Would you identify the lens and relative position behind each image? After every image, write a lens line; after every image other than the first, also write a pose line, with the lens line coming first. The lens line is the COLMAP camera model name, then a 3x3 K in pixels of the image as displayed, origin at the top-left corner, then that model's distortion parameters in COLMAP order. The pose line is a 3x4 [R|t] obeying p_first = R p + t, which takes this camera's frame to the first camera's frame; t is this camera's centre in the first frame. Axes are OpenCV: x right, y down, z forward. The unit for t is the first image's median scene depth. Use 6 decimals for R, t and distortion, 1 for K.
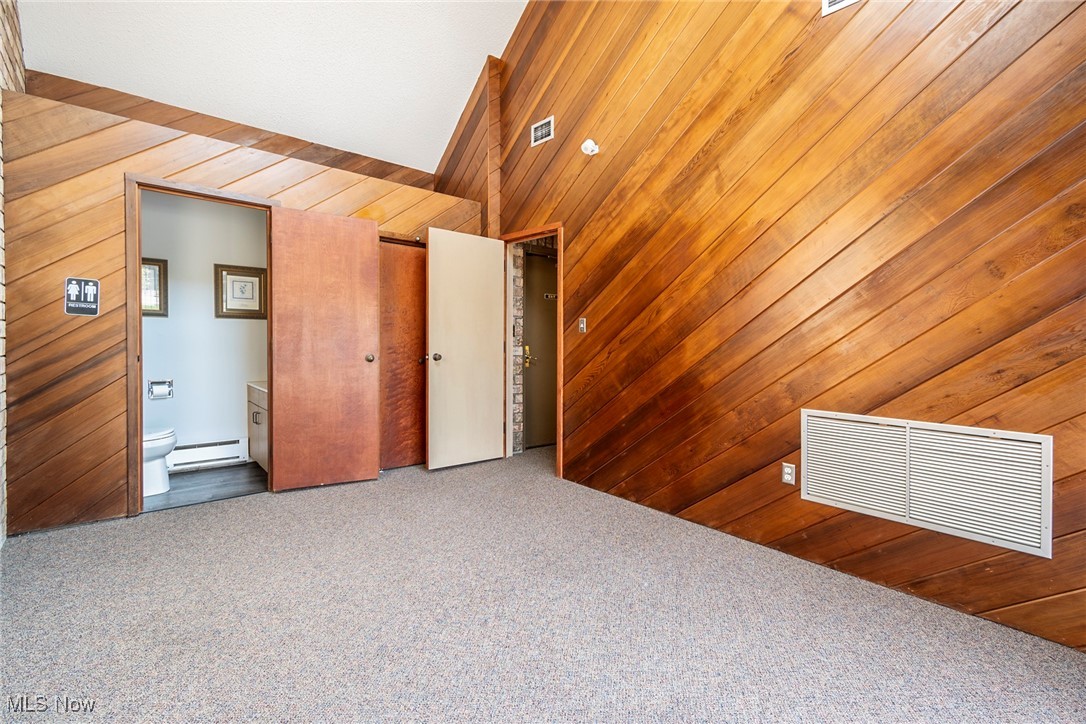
lens RADIAL K [[477.9, 0, 544.2], [0, 477.9, 392.0], [0, 0, 1]] dist [-0.000959, -0.000330]
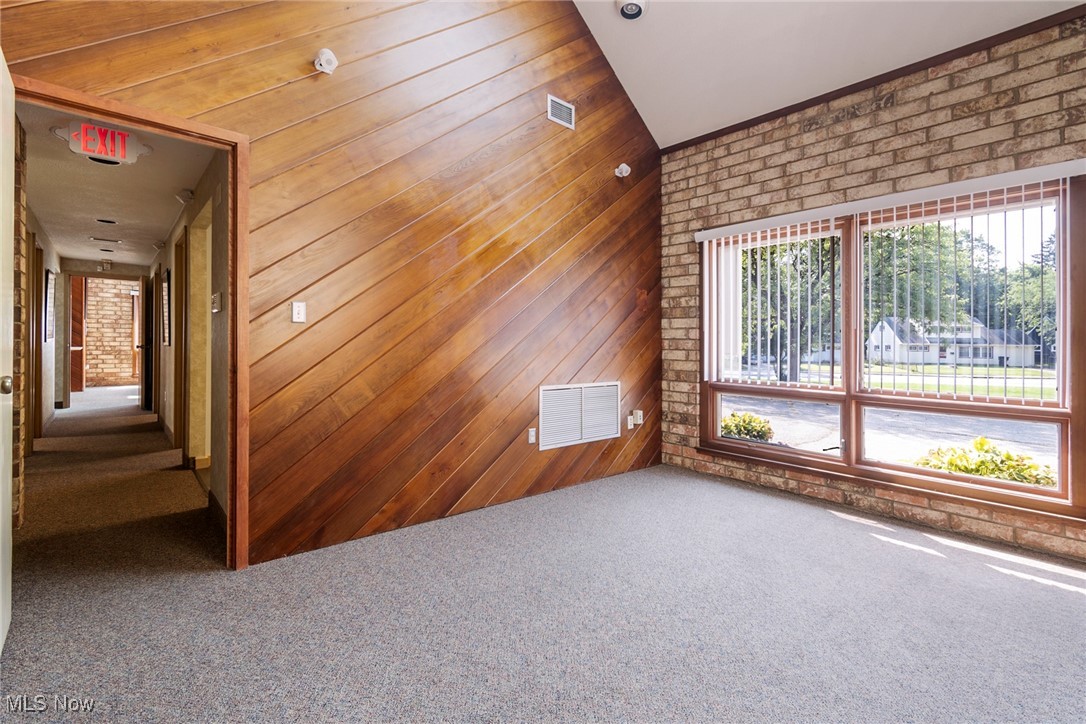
lens RADIAL K [[485.9, 0, 542.0], [0, 485.9, 366.5], [0, 0, 1]] dist [0.000217, -0.000441]
pose [[0.004706, -0.071373, 0.997439, -0.747037], [0.087185, 0.993681, 0.070693, -0.104667], [-0.996181, 0.086629, 0.010899, 0.833549]]
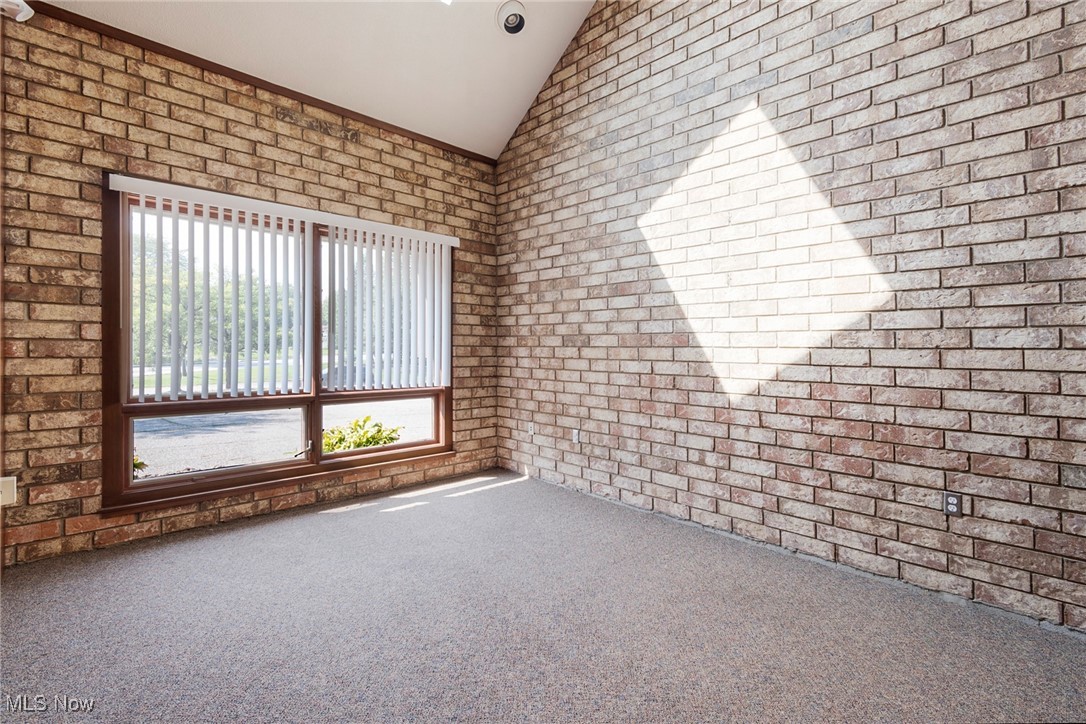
lens RADIAL K [[494.9, 0, 541.5], [0, 494.9, 354.3], [0, 0, 1]] dist [-0.001893, -0.000318]
pose [[-0.998108, -0.031906, -0.052560, -0.066800], [-0.037585, 0.993124, 0.110873, -0.151621], [0.048661, 0.112638, -0.992444, 1.360536]]
